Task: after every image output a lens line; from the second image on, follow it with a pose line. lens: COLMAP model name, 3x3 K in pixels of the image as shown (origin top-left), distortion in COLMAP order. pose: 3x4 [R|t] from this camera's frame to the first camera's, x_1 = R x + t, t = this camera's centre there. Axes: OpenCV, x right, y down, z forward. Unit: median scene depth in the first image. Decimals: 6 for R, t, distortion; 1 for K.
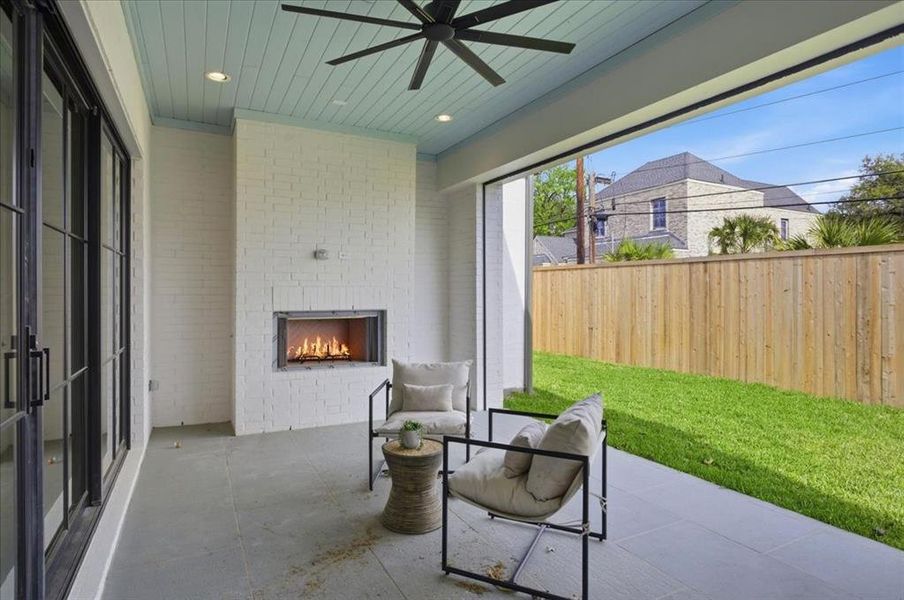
lens RADIAL K [[483.9, 0, 448.6], [0, 483.9, 296.9], [0, 0, 1]] dist [-0.015103, 0.003915]
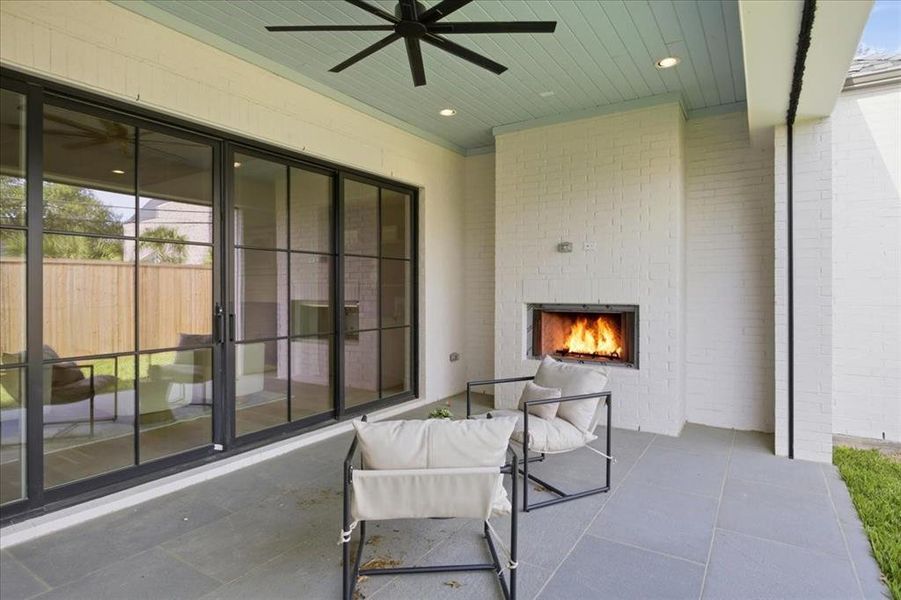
lens RADIAL K [[482.3, 0, 452.0], [0, 482.3, 295.8], [0, 0, 1]] dist [-0.015103, 0.003915]
pose [[0.514285, 0.013286, -0.857516, 0.472316], [-0.004498, 0.999908, 0.012795, 0.000586], [0.857607, -0.002723, 0.514298, 0.290700]]
